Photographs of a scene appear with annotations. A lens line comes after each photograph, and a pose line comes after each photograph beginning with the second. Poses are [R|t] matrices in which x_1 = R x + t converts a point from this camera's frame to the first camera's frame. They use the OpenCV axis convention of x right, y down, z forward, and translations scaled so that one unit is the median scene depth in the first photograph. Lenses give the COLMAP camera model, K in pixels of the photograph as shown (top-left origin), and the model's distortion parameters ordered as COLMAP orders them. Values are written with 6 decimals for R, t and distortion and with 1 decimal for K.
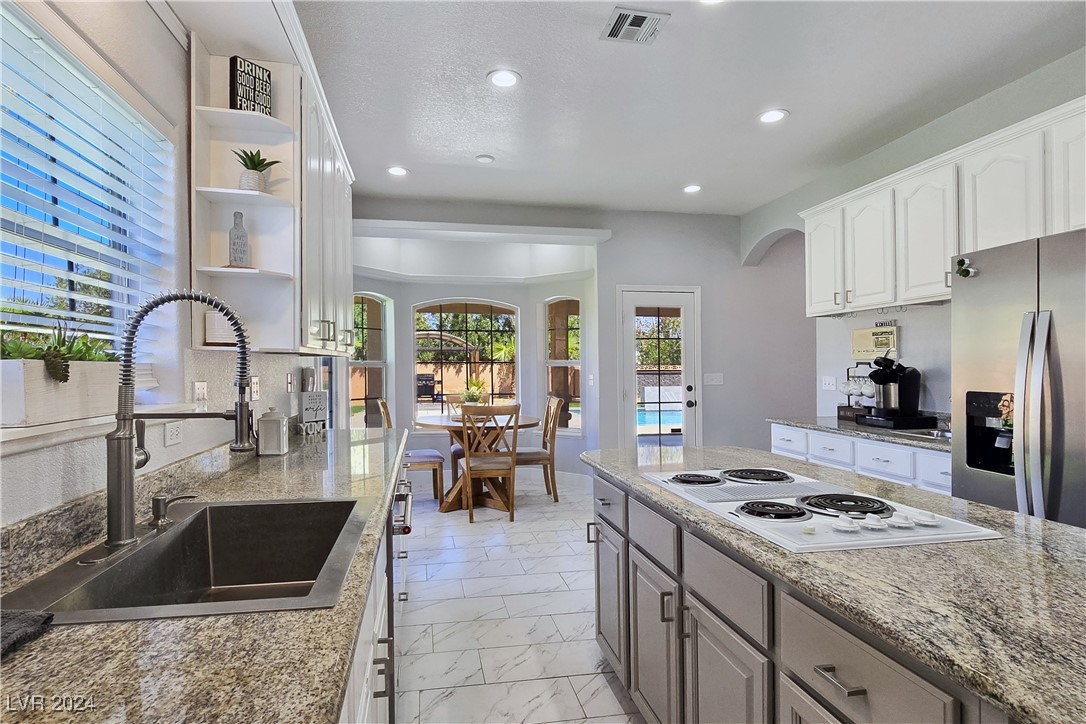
lens RADIAL K [[598.1, 0, 542.1], [0, 598.1, 367.6], [0, 0, 1]] dist [0.003675, -0.000127]
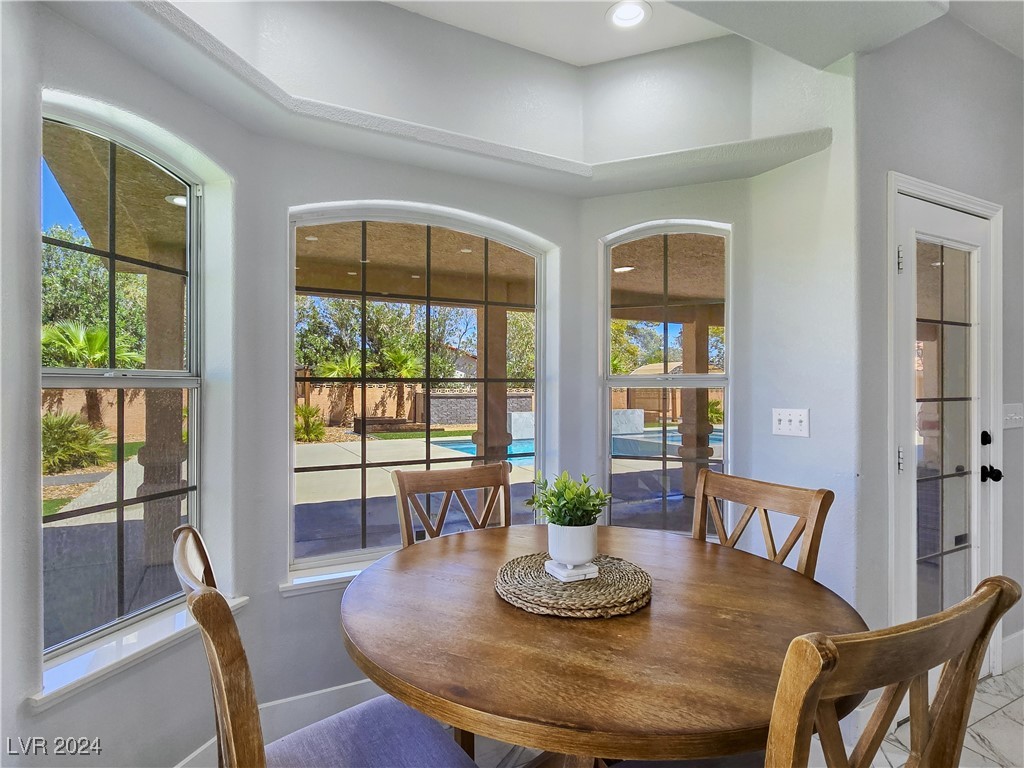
lens RADIAL K [[557.0, 0, 513.4], [0, 557.0, 388.0], [0, 0, 1]] dist [-0.003420, -0.002108]
pose [[0.959955, 0.005544, 0.280098, -0.044138], [-0.003824, 0.999970, -0.006688, 0.000394], [-0.280127, 0.005349, 0.959948, 0.158310]]
